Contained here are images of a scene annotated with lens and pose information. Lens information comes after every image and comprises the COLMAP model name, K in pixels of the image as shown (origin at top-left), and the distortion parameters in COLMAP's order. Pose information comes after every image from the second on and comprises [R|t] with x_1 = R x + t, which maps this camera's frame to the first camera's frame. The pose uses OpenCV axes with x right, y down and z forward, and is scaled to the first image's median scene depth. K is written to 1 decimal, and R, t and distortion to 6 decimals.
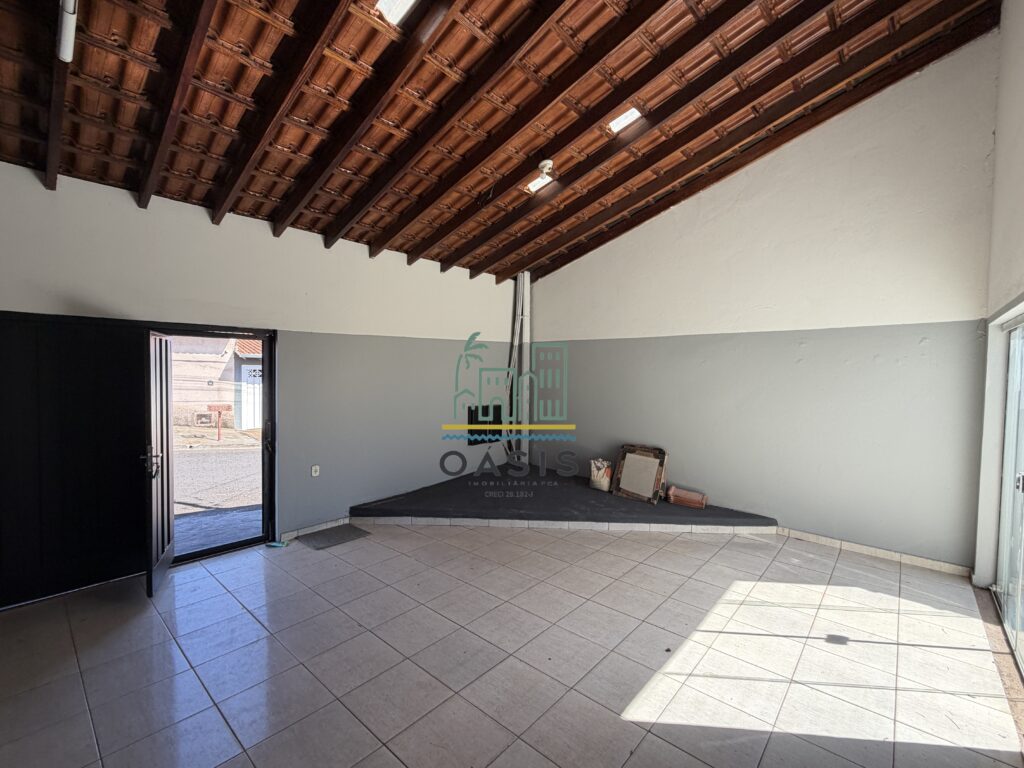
lens RADIAL K [[446.5, 0, 510.6], [0, 446.5, 384.3], [0, 0, 1]] dist [0.000281, -0.000356]
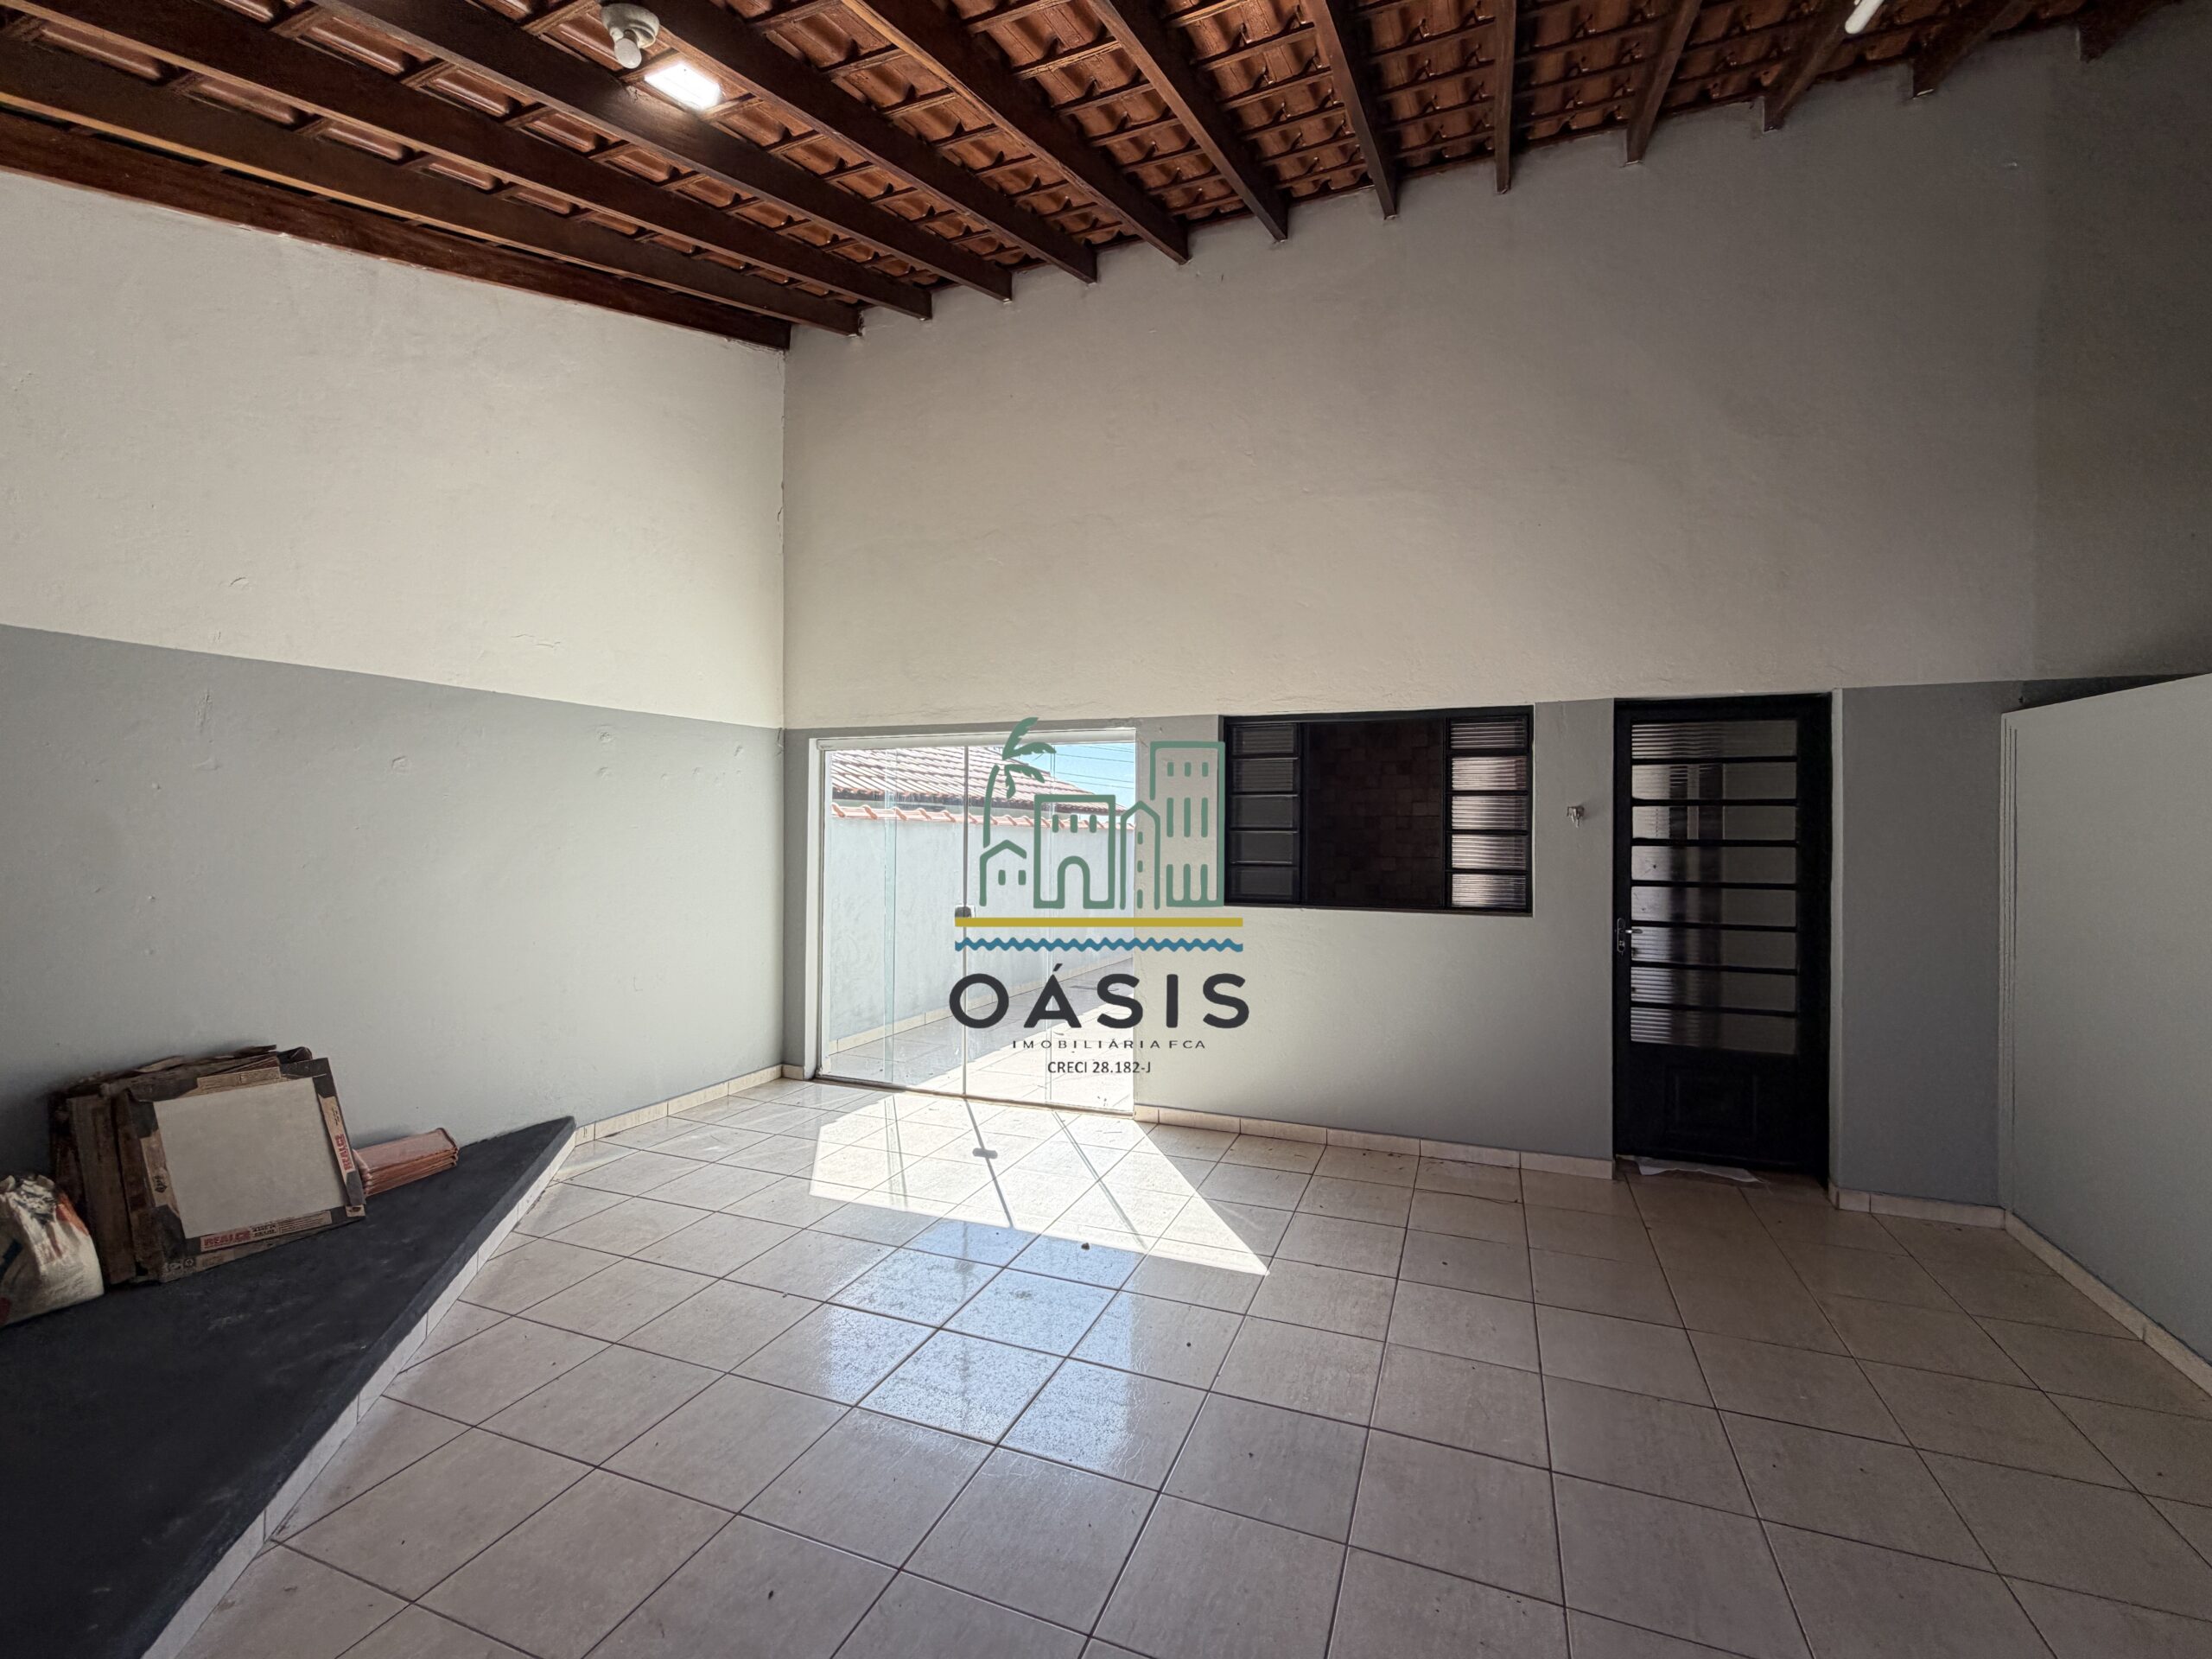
lens RADIAL K [[964.6, 0, 1101.1], [0, 964.6, 830.0], [0, 0, 1]] dist [0.000281, -0.000356]
pose [[-0.347071, -0.011582, 0.937767, -0.608825], [0.020612, 0.999588, 0.019975, 0.003085], [-0.937612, 0.026262, -0.346689, 0.986441]]
